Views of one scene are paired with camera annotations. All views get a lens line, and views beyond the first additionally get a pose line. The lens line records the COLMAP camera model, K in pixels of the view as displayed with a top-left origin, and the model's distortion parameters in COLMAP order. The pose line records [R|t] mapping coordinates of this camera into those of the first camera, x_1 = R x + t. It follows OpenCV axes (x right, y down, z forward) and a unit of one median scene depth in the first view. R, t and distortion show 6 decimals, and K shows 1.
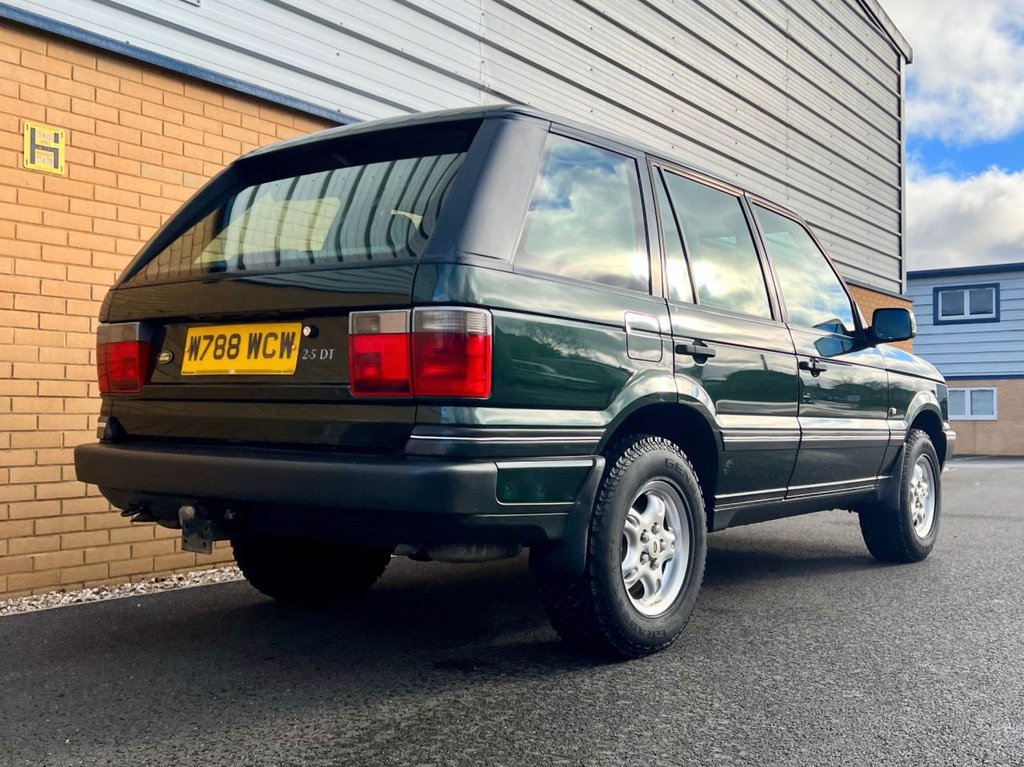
lens RADIAL K [[1024.9, 0, 643.6], [0, 1024.9, 410.5], [0, 0, 1]] dist [0.012217, -0.008047]
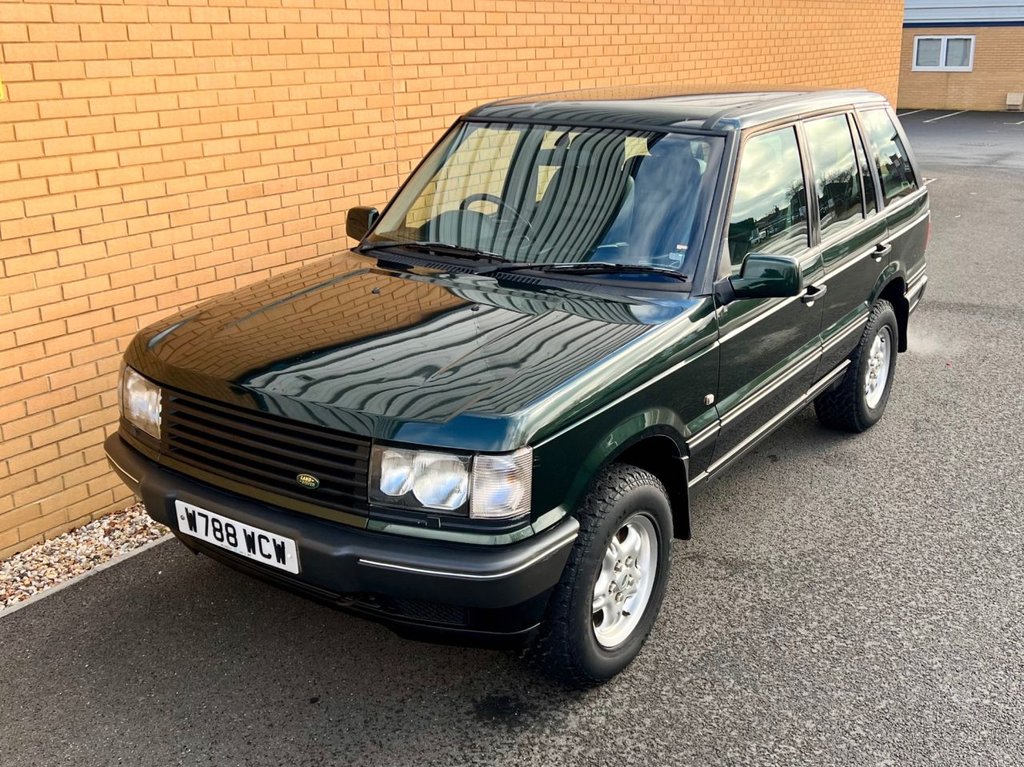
lens RADIAL K [[1045.3, 0, 599.7], [0, 1045.3, 343.1], [0, 0, 1]] dist [0.046509, -0.048775]
pose [[0.999935, -0.003335, 0.010939, -0.069717], [-0.000056, 0.955091, 0.296312, -0.321656], [-0.011436, -0.296293, 0.955029, 0.075575]]
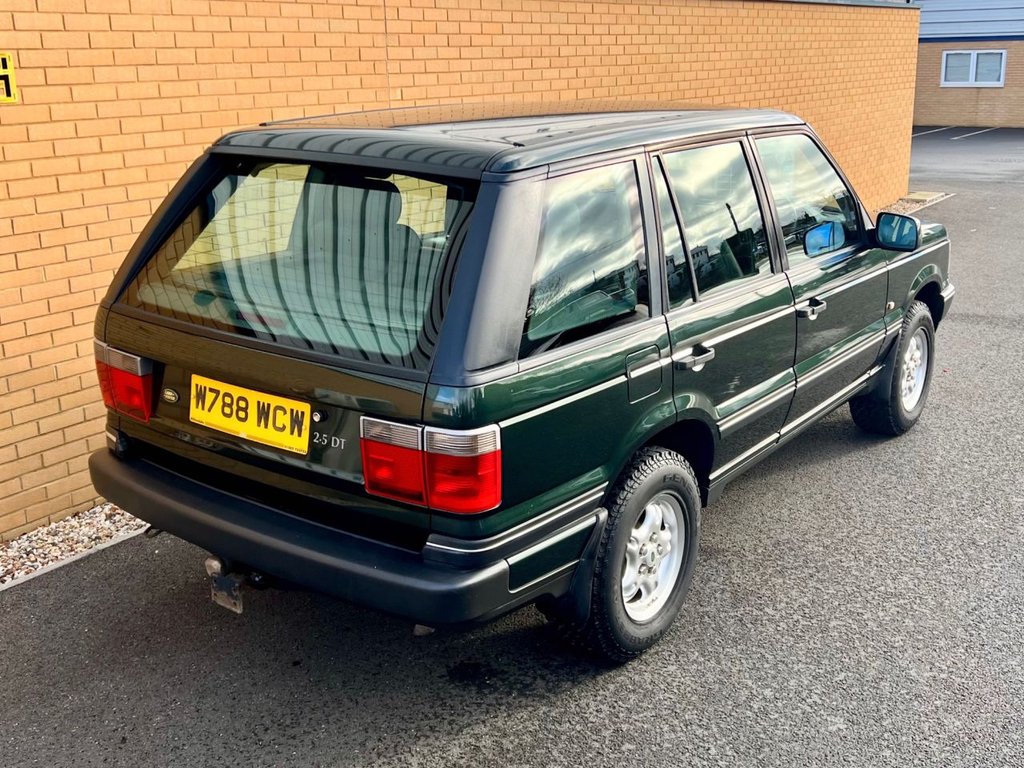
lens RADIAL K [[1085.8, 0, 575.7], [0, 1085.8, 348.5], [0, 0, 1]] dist [0.060419, -0.094350]
pose [[0.999537, 0.000136, -0.030420, -0.027327], [0.008221, 0.961570, 0.274438, -0.306297], [0.029288, -0.274561, 0.961124, -0.007286]]
